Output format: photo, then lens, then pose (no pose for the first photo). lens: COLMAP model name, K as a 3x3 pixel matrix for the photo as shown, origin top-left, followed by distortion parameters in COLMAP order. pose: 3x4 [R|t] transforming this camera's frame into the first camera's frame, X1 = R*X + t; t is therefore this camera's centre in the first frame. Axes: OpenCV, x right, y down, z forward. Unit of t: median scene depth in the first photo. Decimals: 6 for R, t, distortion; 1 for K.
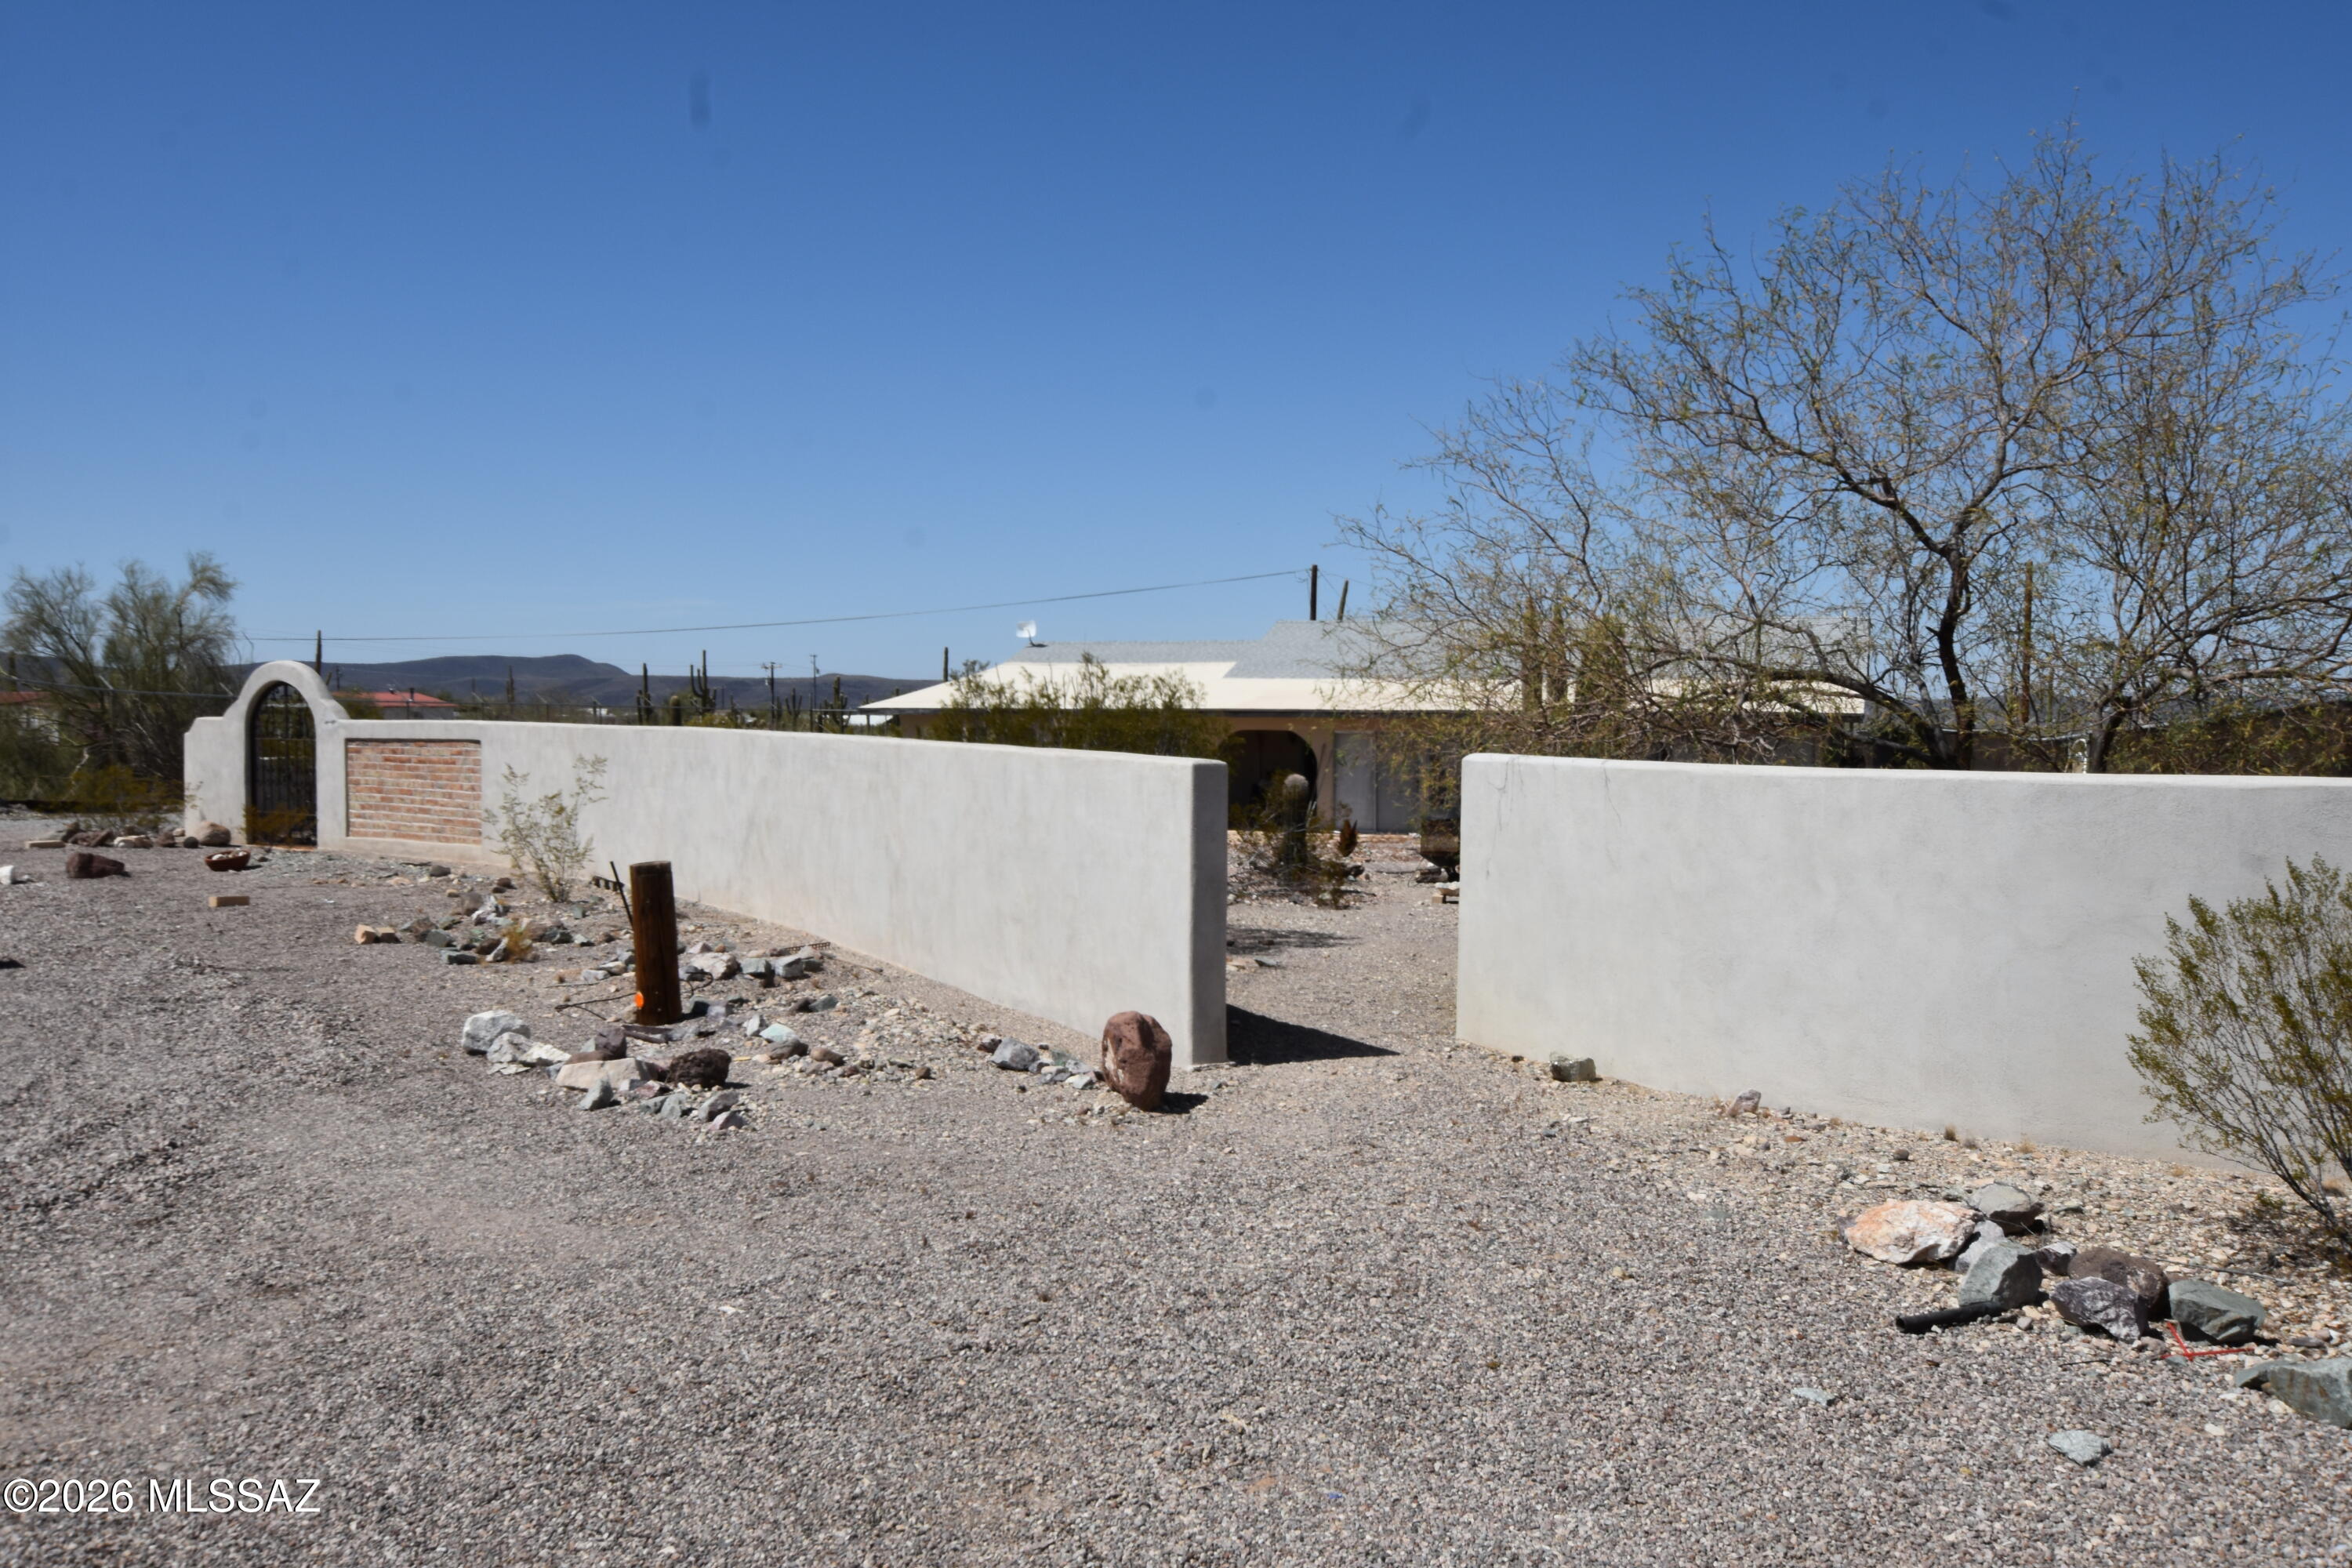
lens RADIAL K [[1950.0, 0, 1176.0], [0, 1950.0, 784.0], [0, 0, 1]] dist [0.002604, 0.067060]
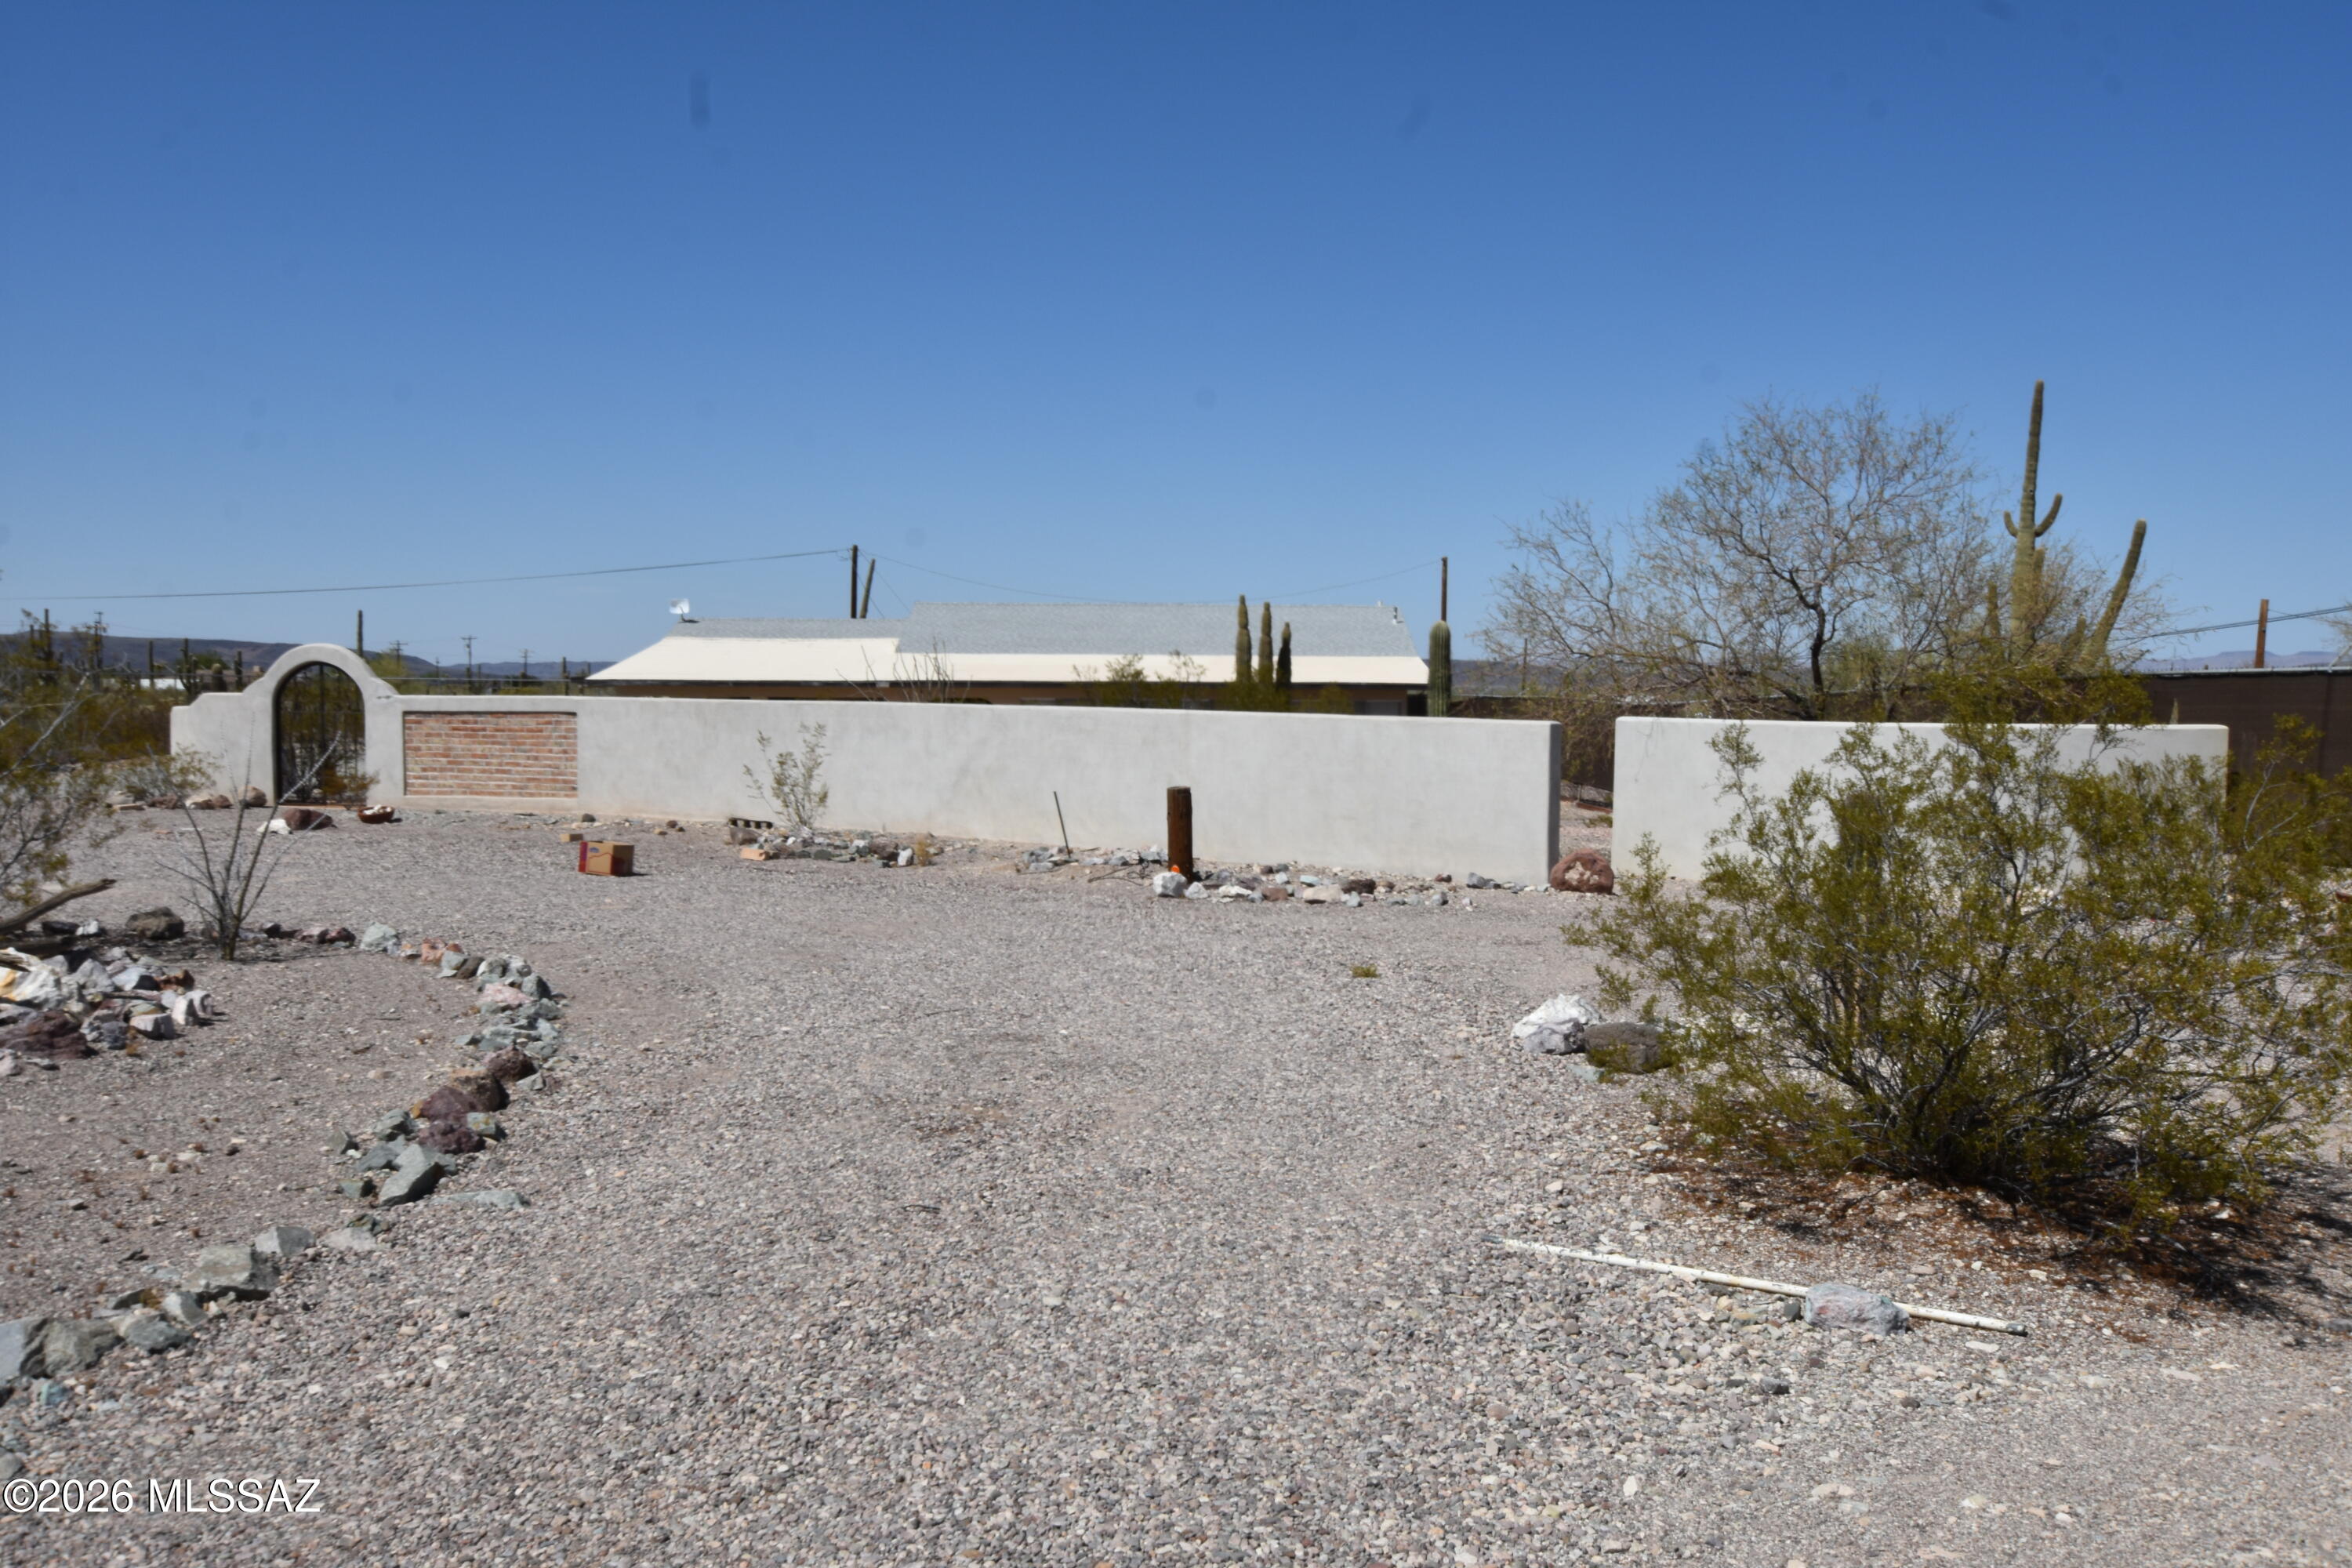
lens RADIAL K [[1950.0, 0, 1176.0], [0, 1950.0, 784.0], [0, 0, 1]] dist [0.002604, 0.067060]
pose [[0.936112, -0.020443, 0.351108, -0.407731], [0.013504, 0.999662, 0.022202, 0.000407], [-0.351443, -0.016042, 0.936072, -0.262037]]
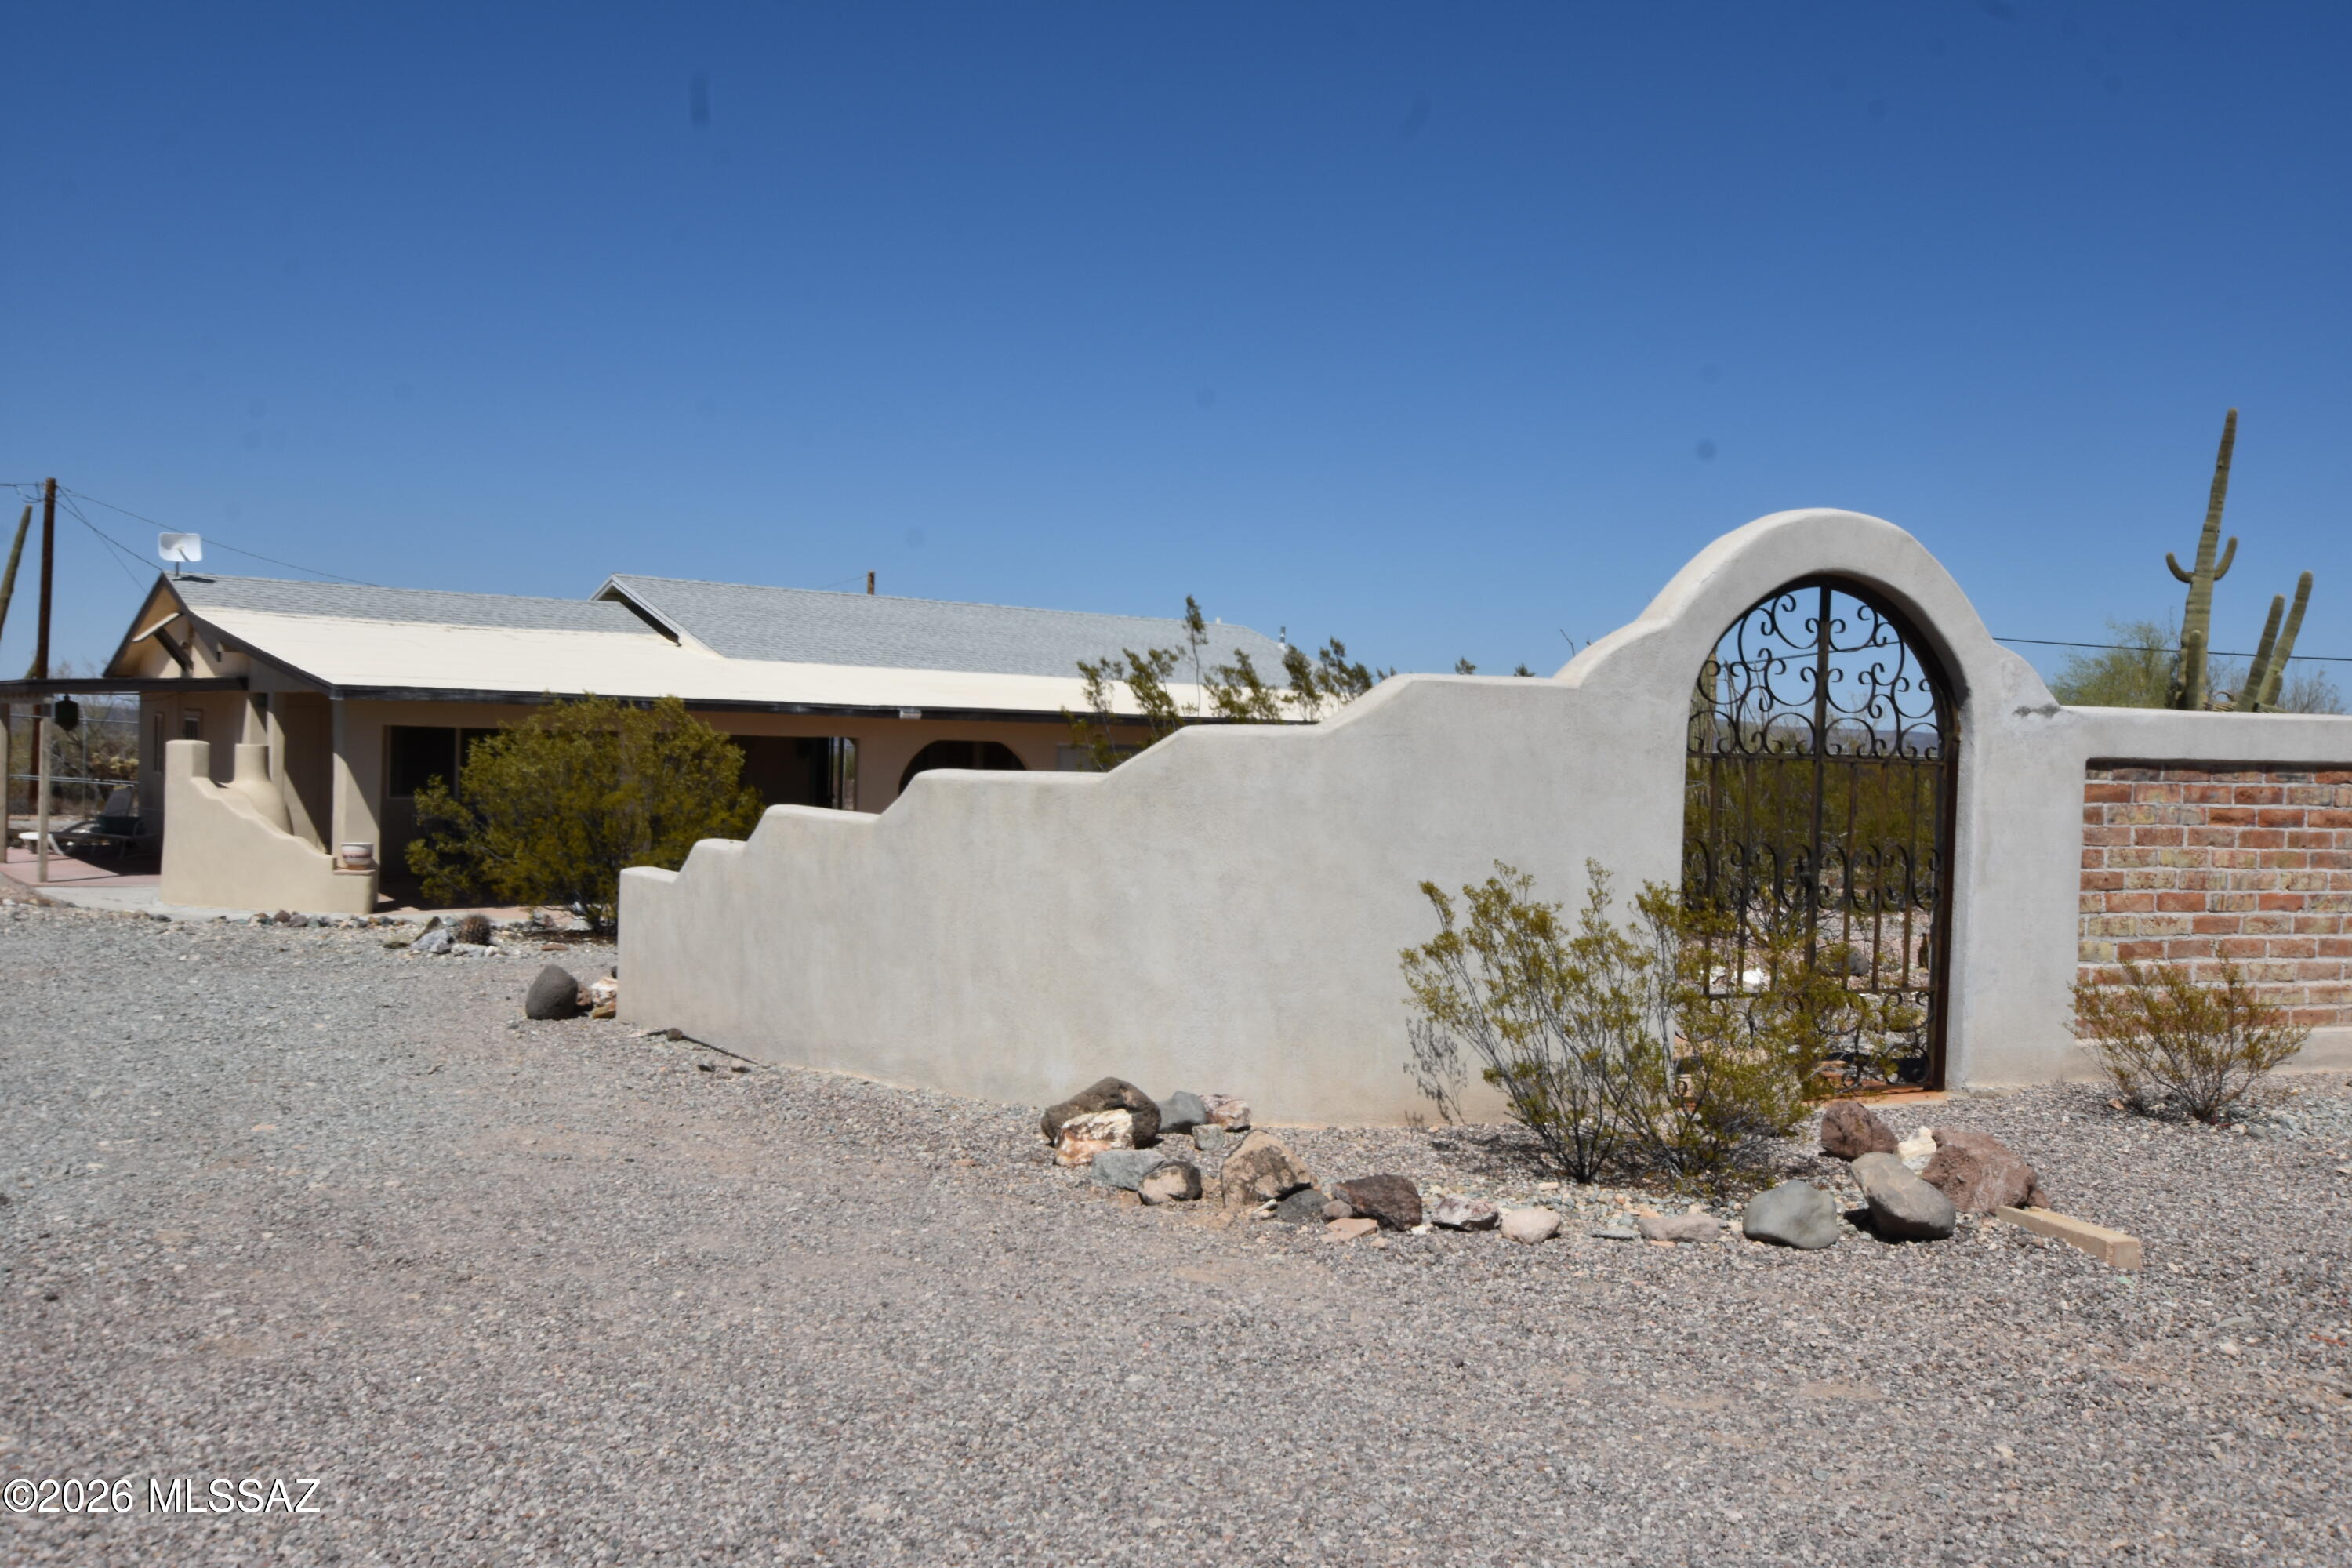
lens RADIAL K [[1950.0, 0, 1176.0], [0, 1950.0, 784.0], [0, 0, 1]] dist [0.002604, 0.067060]
pose [[0.496630, -0.006555, 0.867937, -0.816896], [0.012651, 0.999920, 0.000313, -0.021291], [-0.867870, 0.010825, 0.496674, 0.978815]]
